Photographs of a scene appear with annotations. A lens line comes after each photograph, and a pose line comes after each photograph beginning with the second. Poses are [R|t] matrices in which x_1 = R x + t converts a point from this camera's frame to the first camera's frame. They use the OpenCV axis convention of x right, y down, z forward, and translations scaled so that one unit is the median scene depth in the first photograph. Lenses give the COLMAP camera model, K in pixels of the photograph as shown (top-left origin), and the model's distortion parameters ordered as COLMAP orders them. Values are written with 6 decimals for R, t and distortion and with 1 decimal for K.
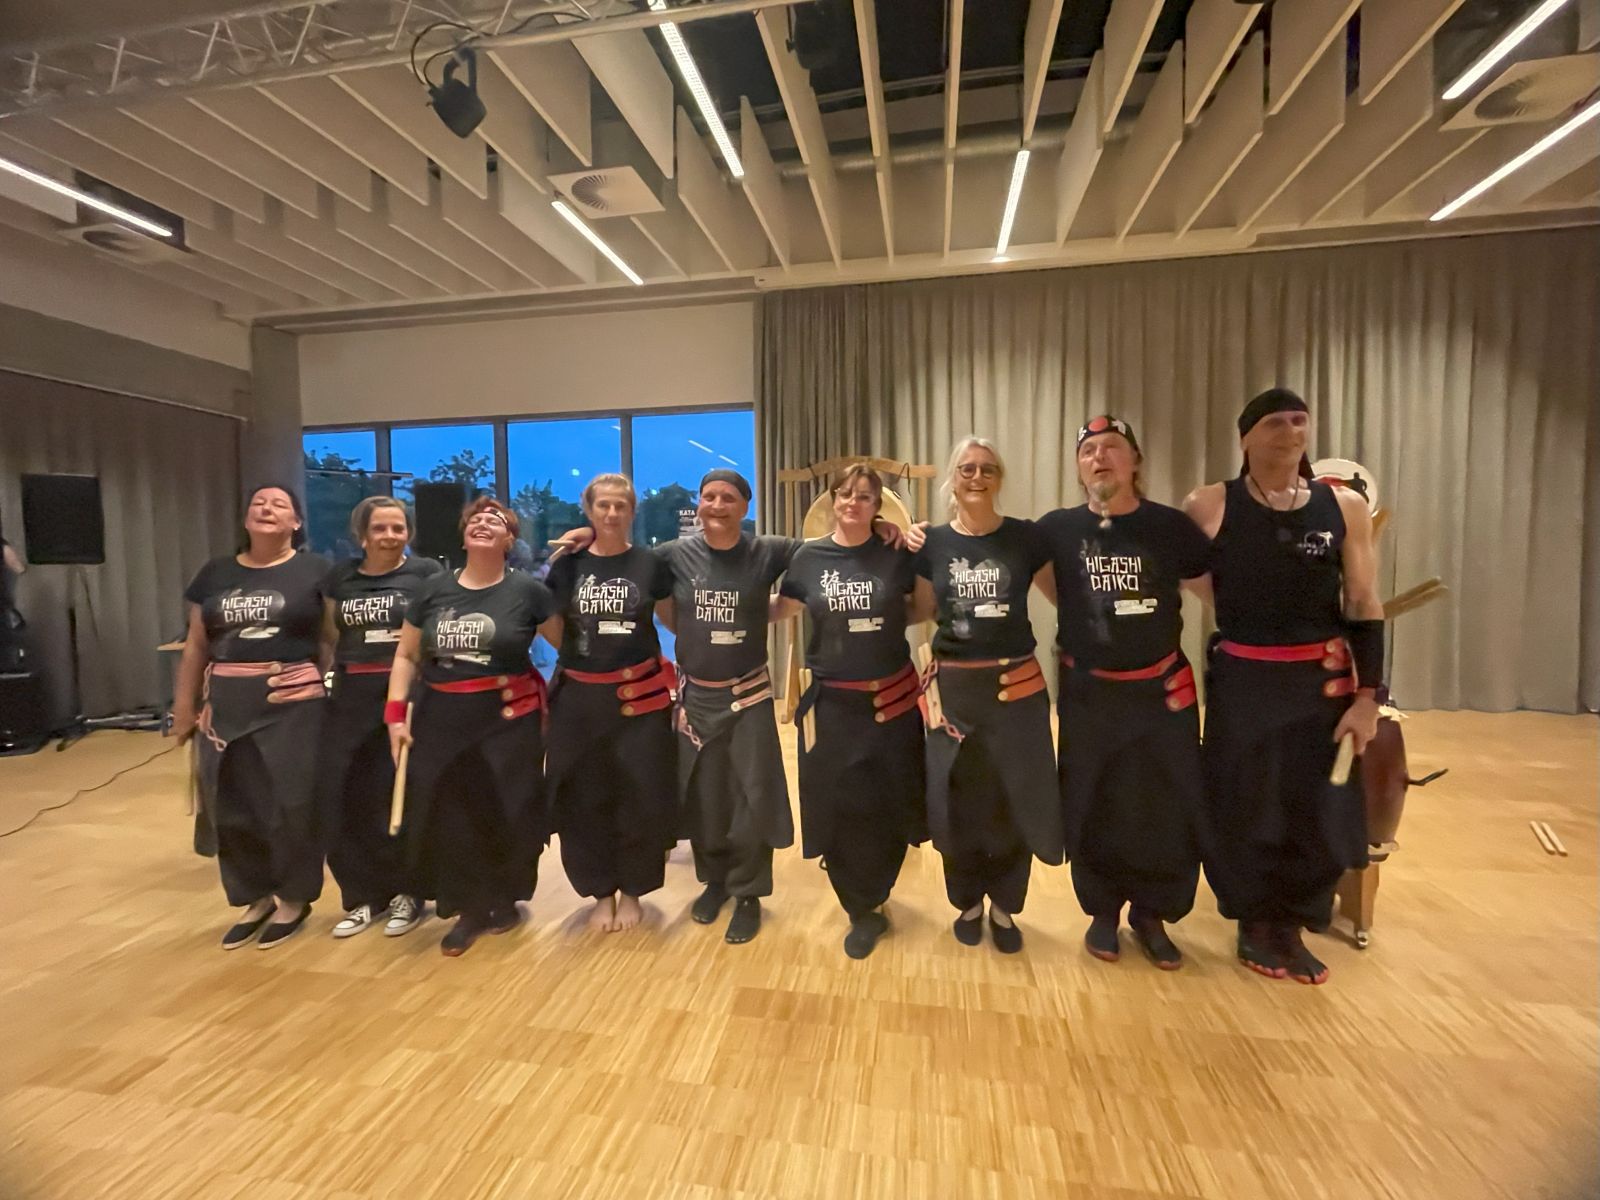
lens RADIAL K [[710.3, 0, 800.0], [0, 710.3, 600.0], [0, 0, 1]] dist [-0.001480, -0.000889]
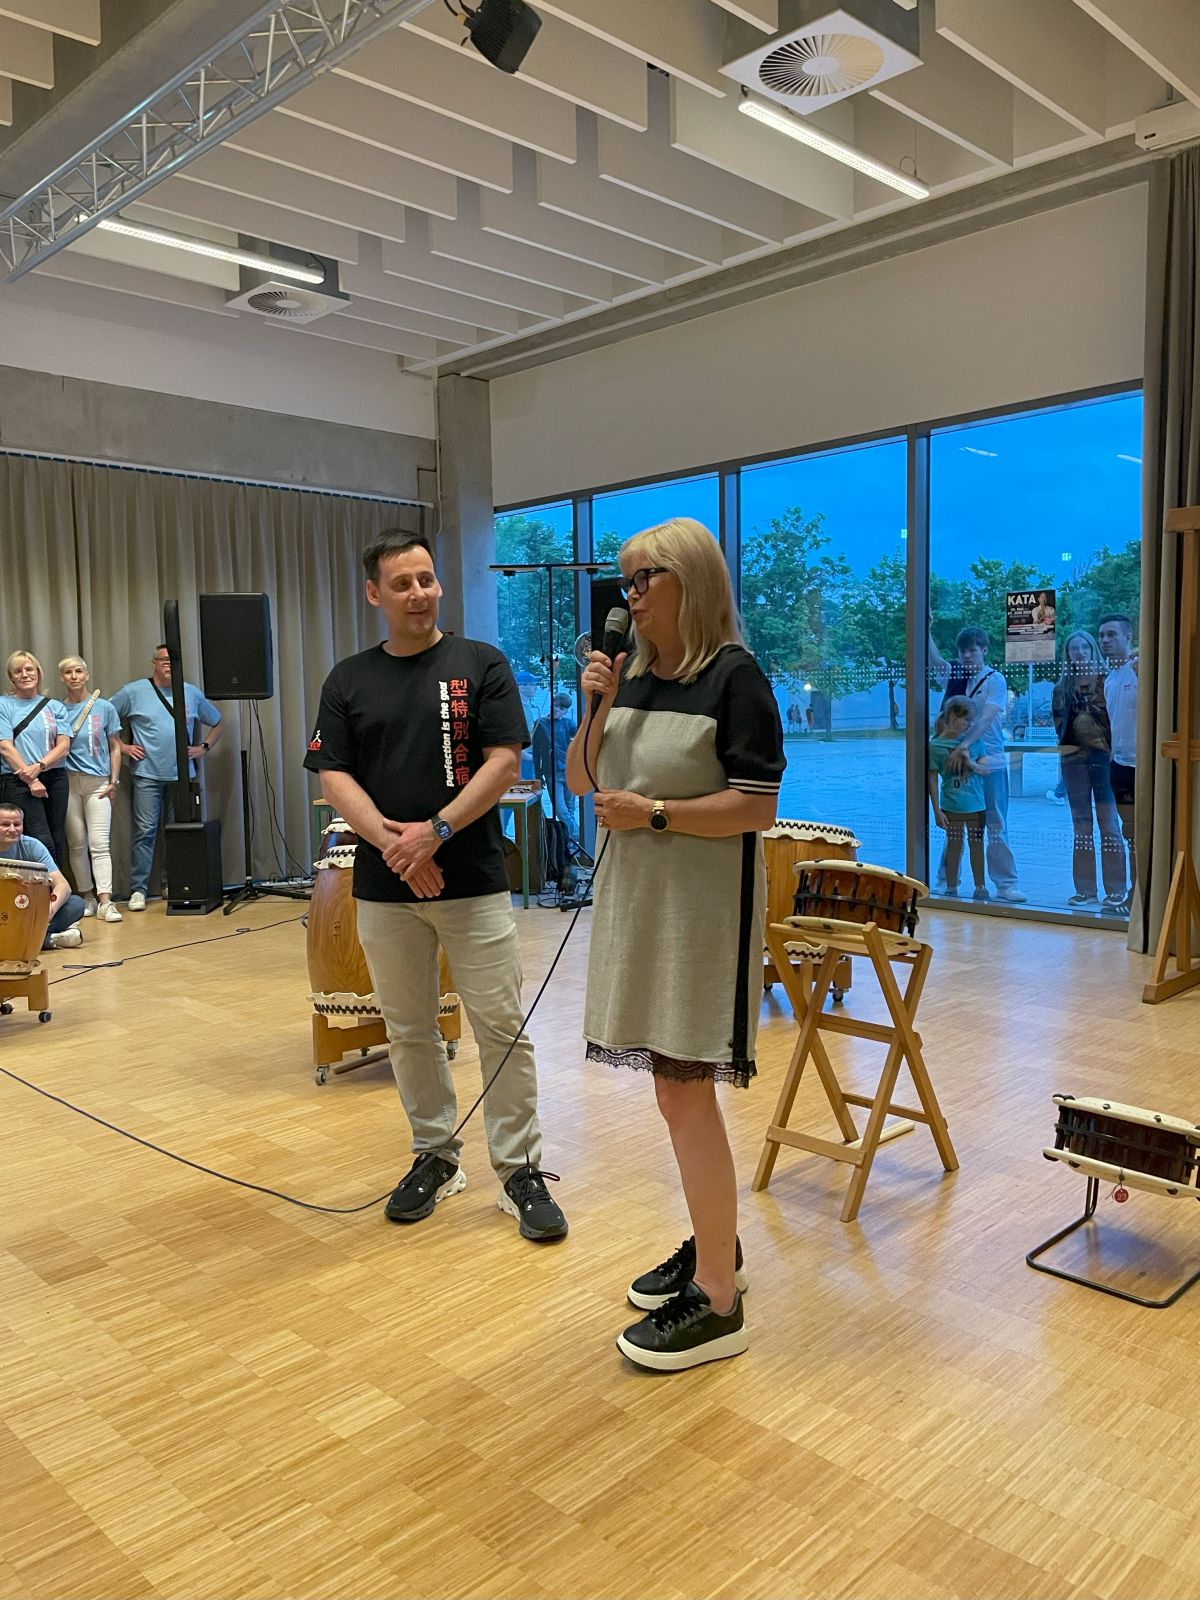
lens RADIAL K [[1215.9, 0, 572.4], [0, 1215.9, 798.1], [0, 0, 1]] dist [0.066710, -0.102225]
pose [[0.812089, 0.044729, -0.581817, 0.166738], [-0.022128, 0.998701, 0.045892, -0.008052], [0.583114, -0.024394, 0.812024, 0.036262]]
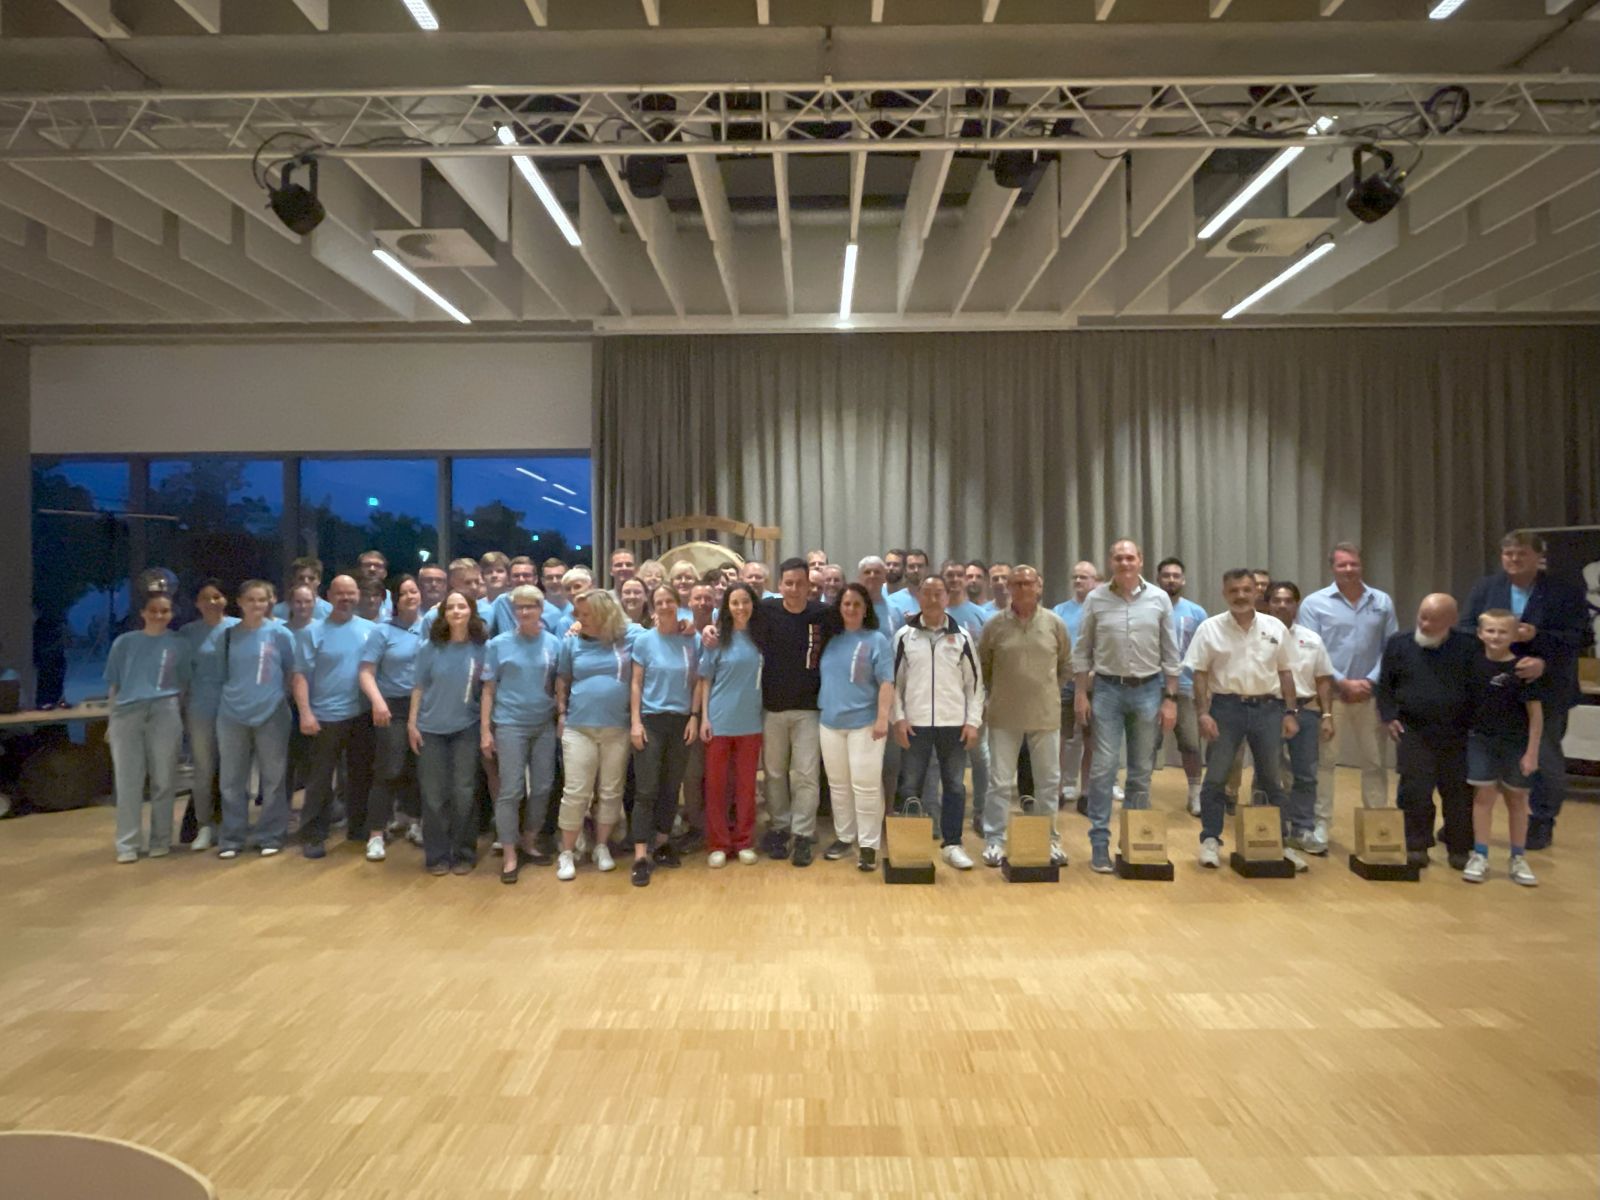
lens RADIAL K [[870.3, 0, 800.0], [0, 870.3, 600.0], [0, 0, 1]] dist [-0.003798, -0.001283]
pose [[0.986666, 0.005724, 0.162657, 0.025191], [0.002819, 0.998630, -0.052243, -0.029737], [-0.162734, 0.052005, 0.985299, -0.198852]]
